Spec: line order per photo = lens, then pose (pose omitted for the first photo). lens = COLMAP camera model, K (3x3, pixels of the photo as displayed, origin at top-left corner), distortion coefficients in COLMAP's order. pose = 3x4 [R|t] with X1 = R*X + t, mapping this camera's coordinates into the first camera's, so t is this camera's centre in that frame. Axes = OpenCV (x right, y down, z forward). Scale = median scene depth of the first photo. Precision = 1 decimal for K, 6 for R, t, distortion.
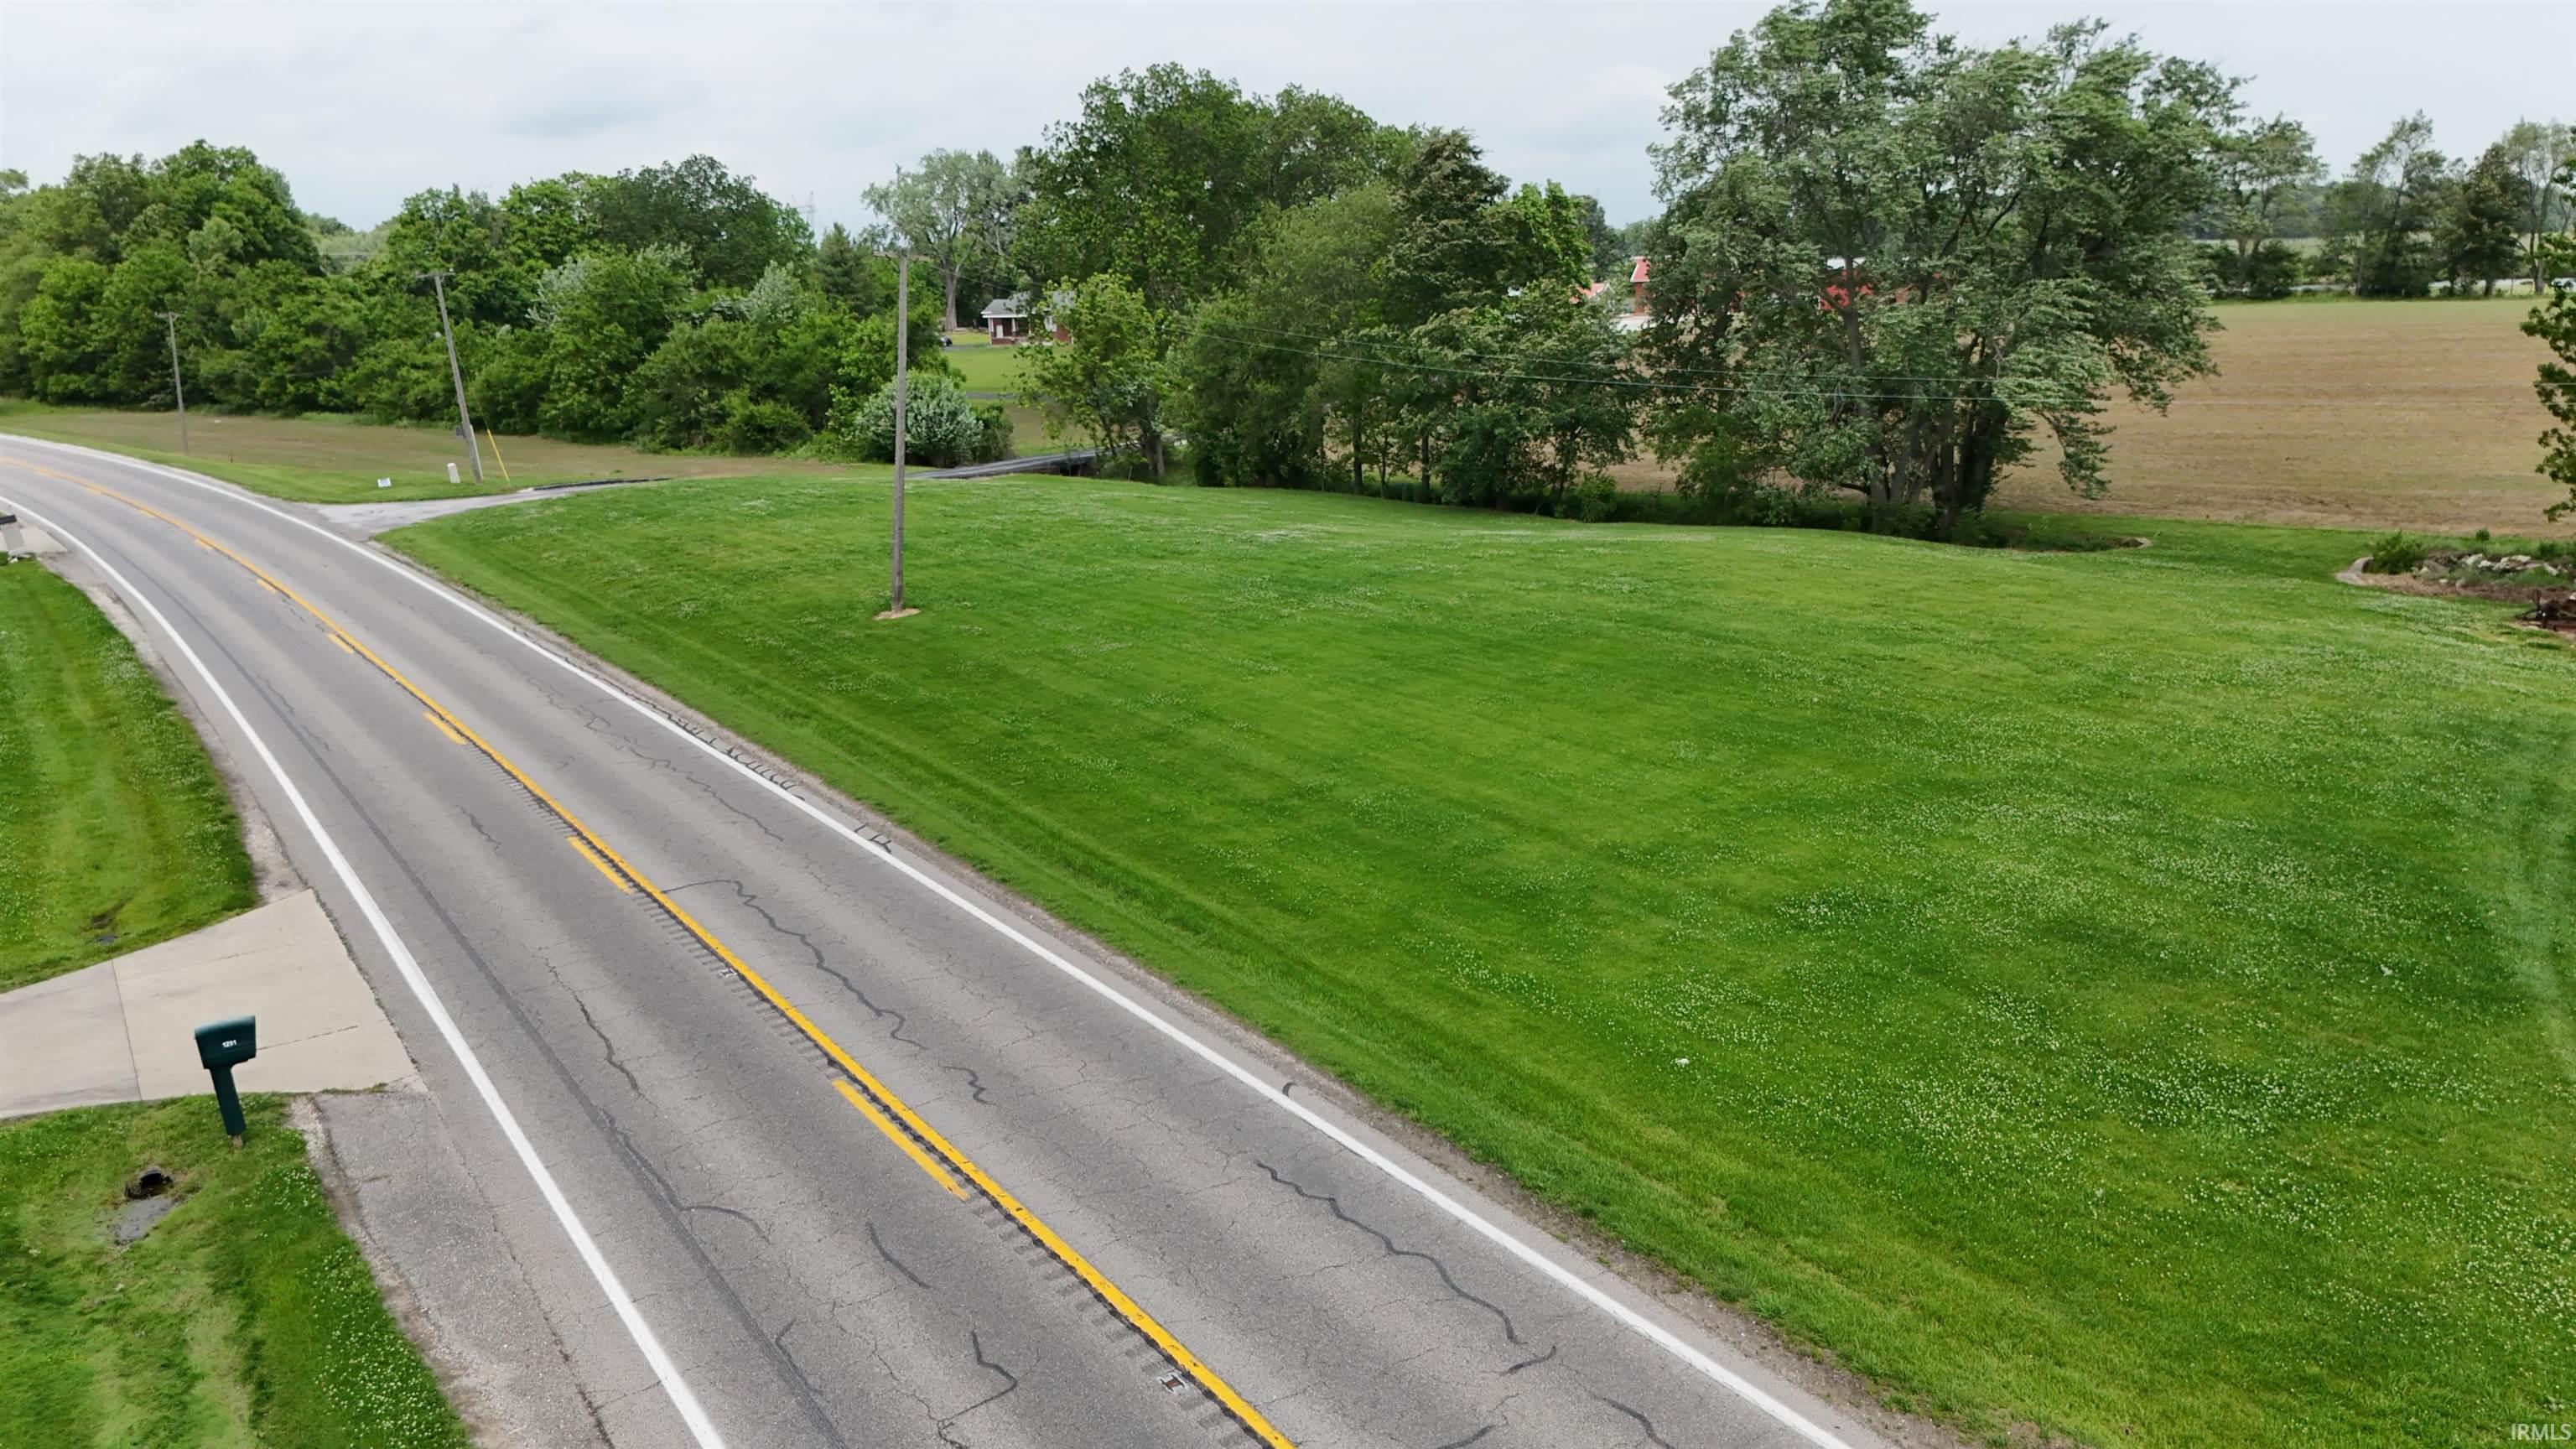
lens RADIAL K [[1910.0, 0, 1296.1], [0, 1910.0, 741.6], [0, 0, 1]] dist [0.062006, -0.059180]
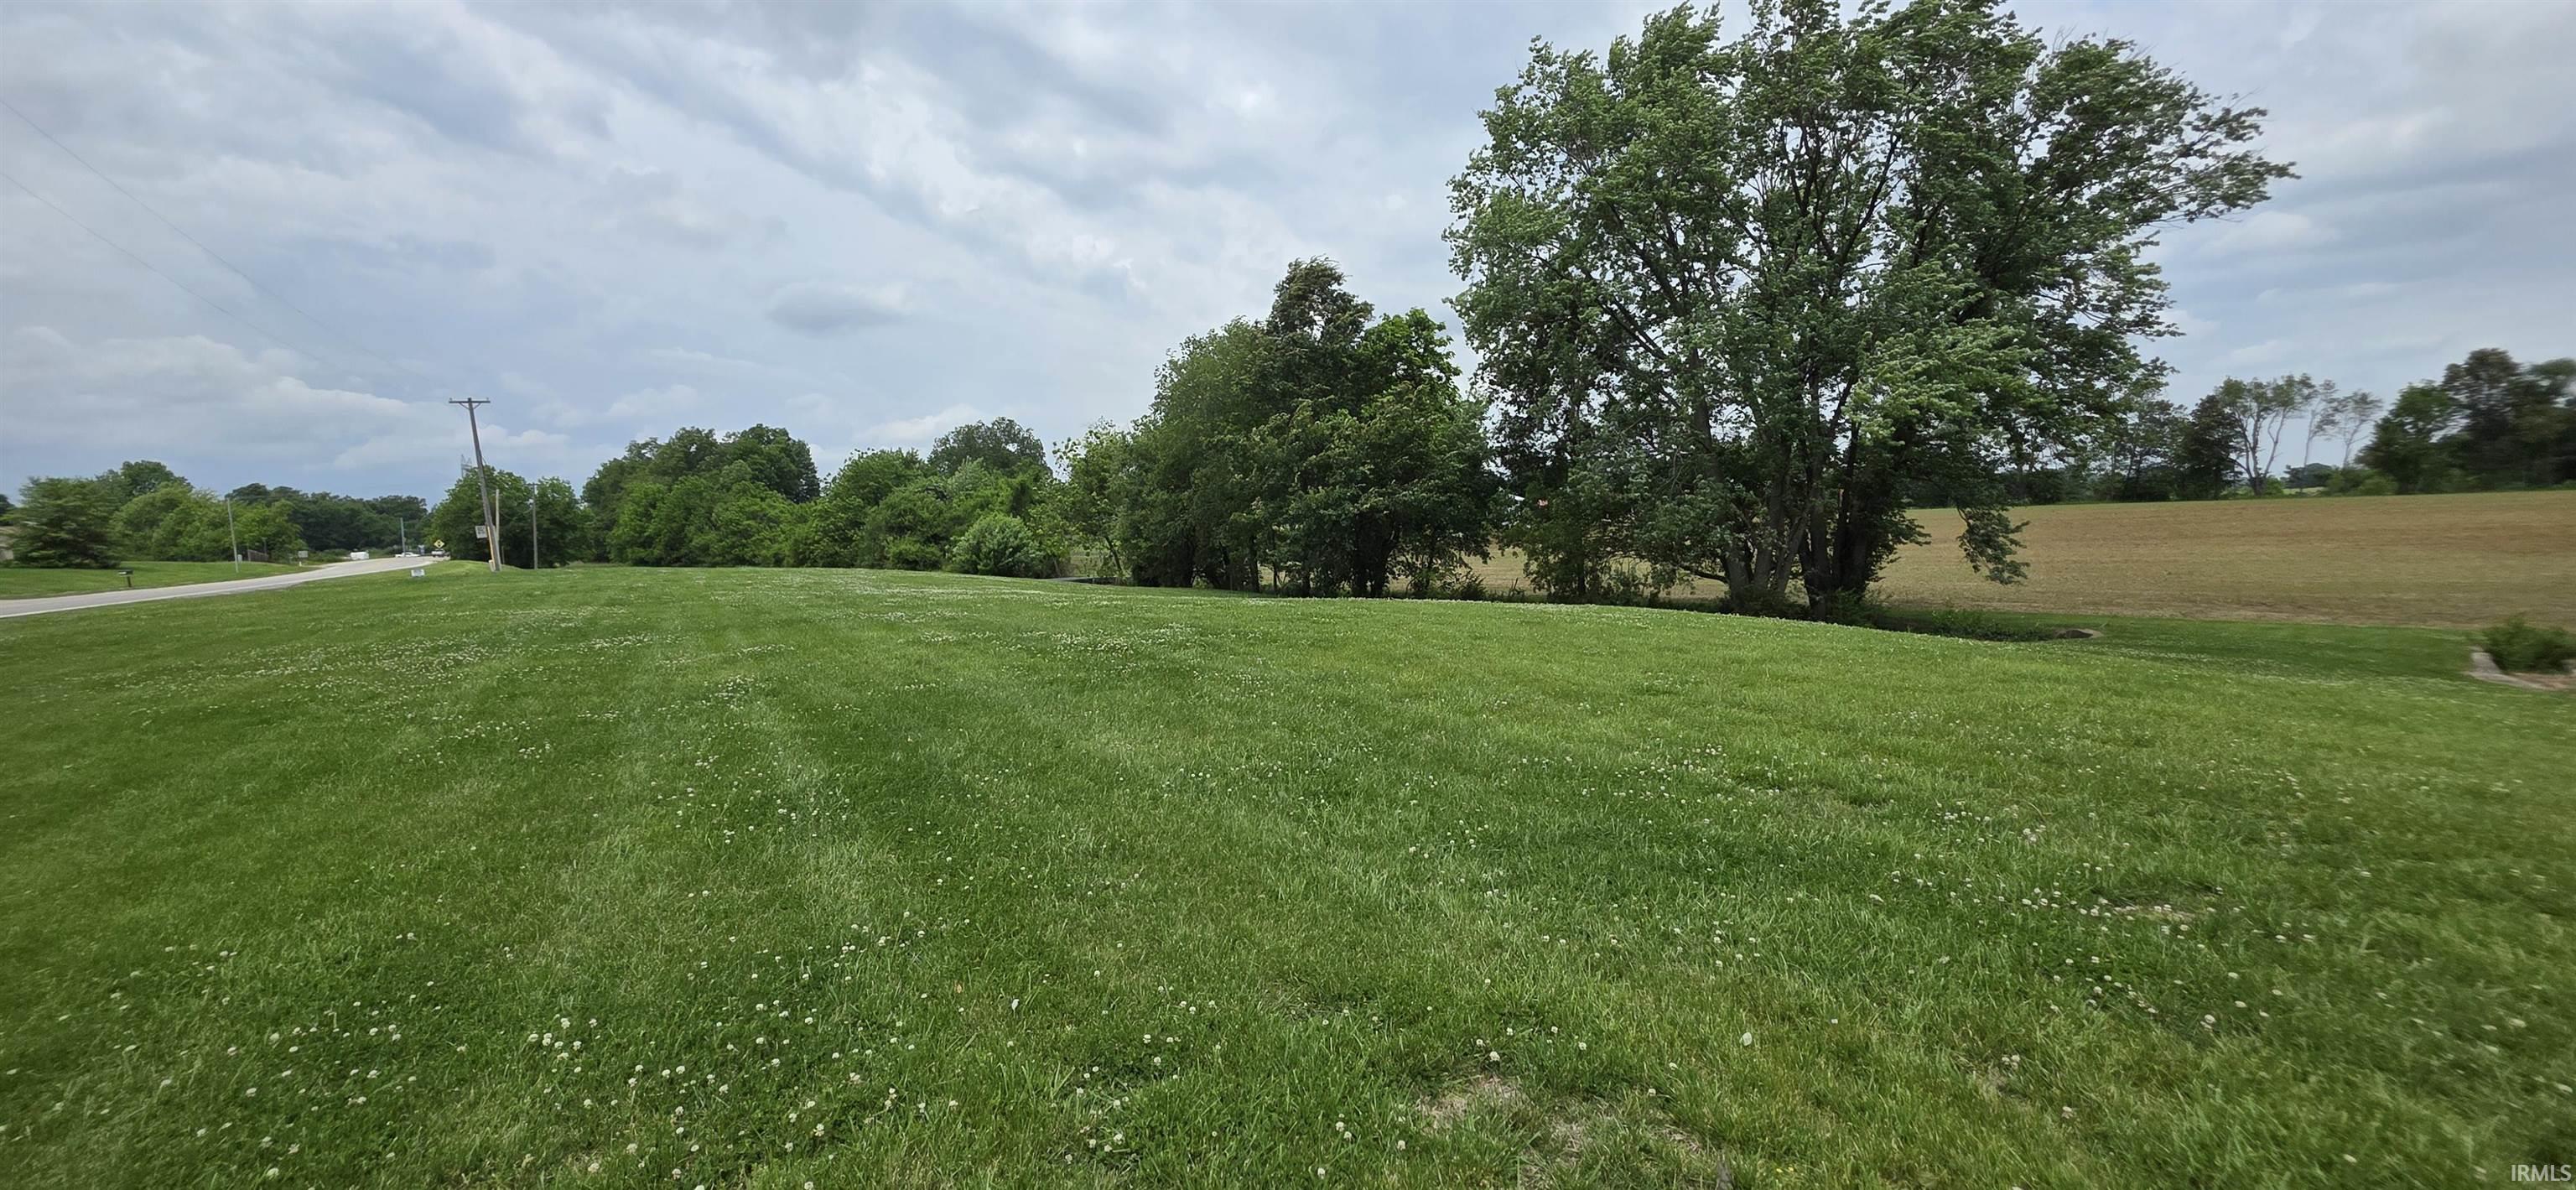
lens RADIAL K [[1029.0, 0, 1296.7], [0, 1029.0, 605.4], [0, 0, 1]] dist [0.003990, -0.000910]
pose [[0.989682, 0.008678, -0.143016, 0.283140], [-0.031650, 0.986747, -0.159148, -0.058589], [0.139740, 0.162033, 0.976841, 0.852376]]
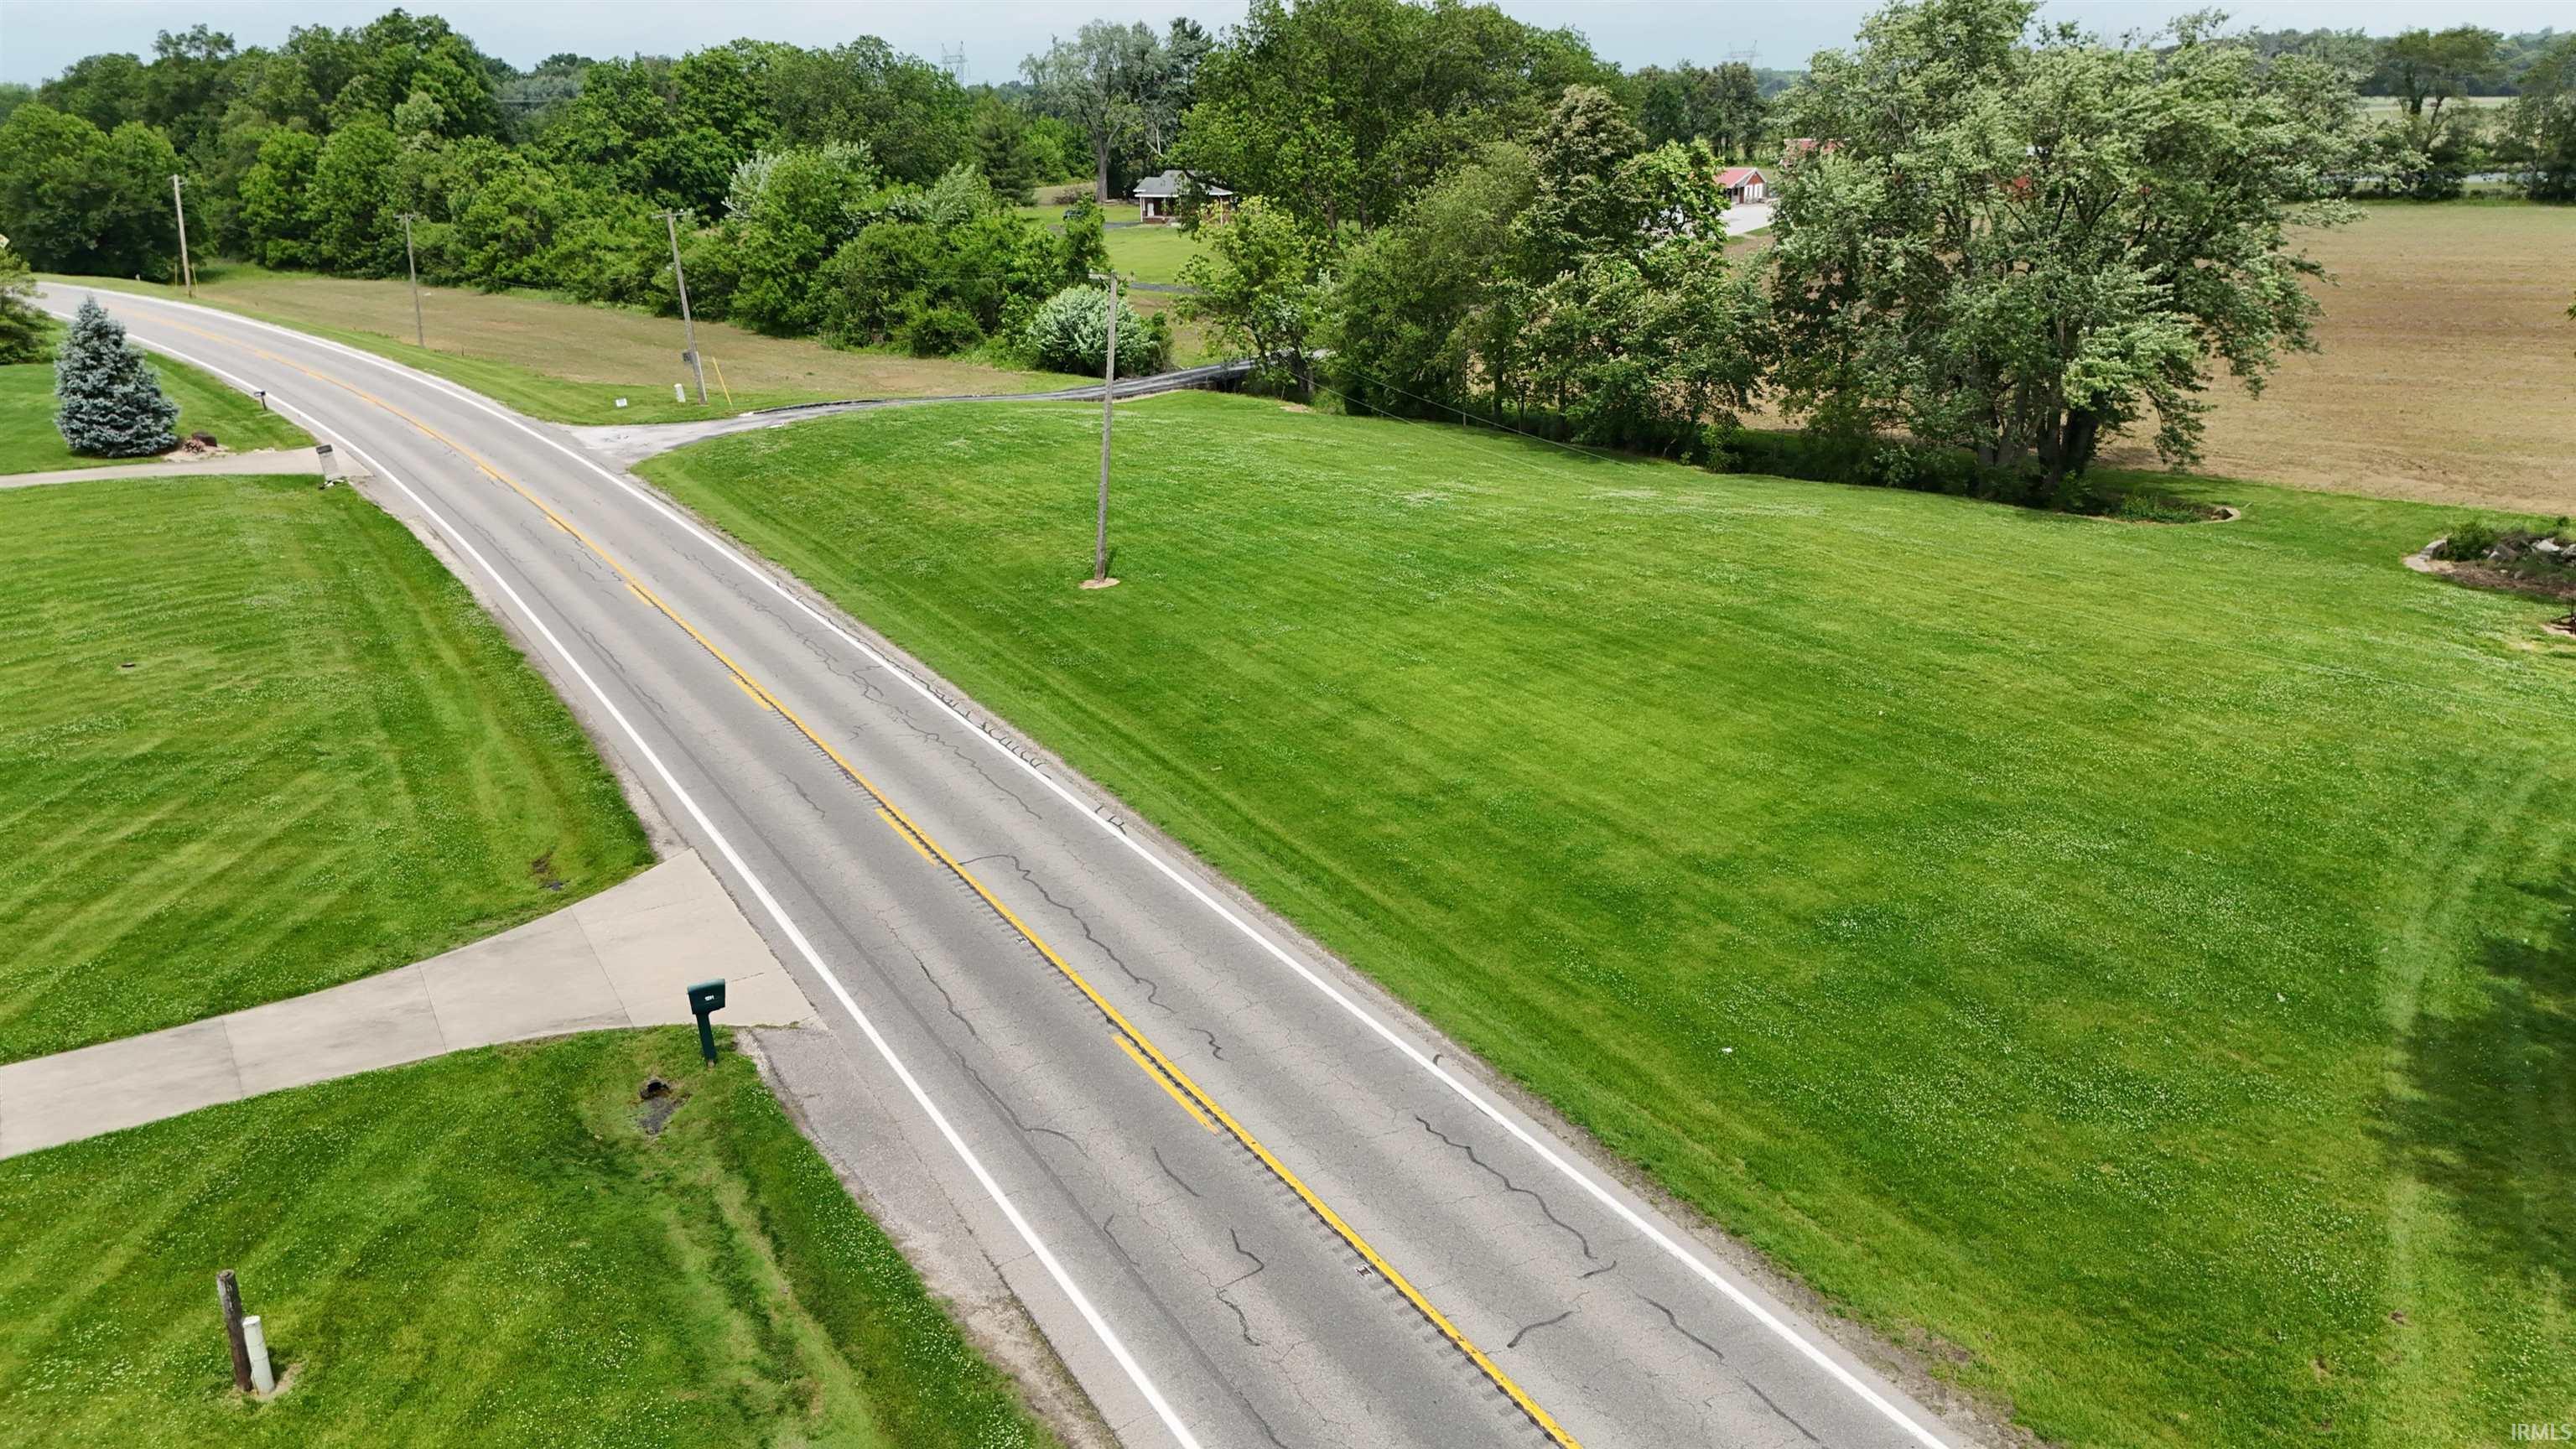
lens RADIAL K [[1910.0, 0, 1299.6], [0, 1910.0, 740.5], [0, 0, 1]] dist [0.062006, -0.059180]
pose [[0.997493, 0.036456, -0.060655, -0.013988], [-0.031554, 0.996303, 0.079901, -0.078263], [0.063343, -0.077787, 0.994956, -0.185181]]
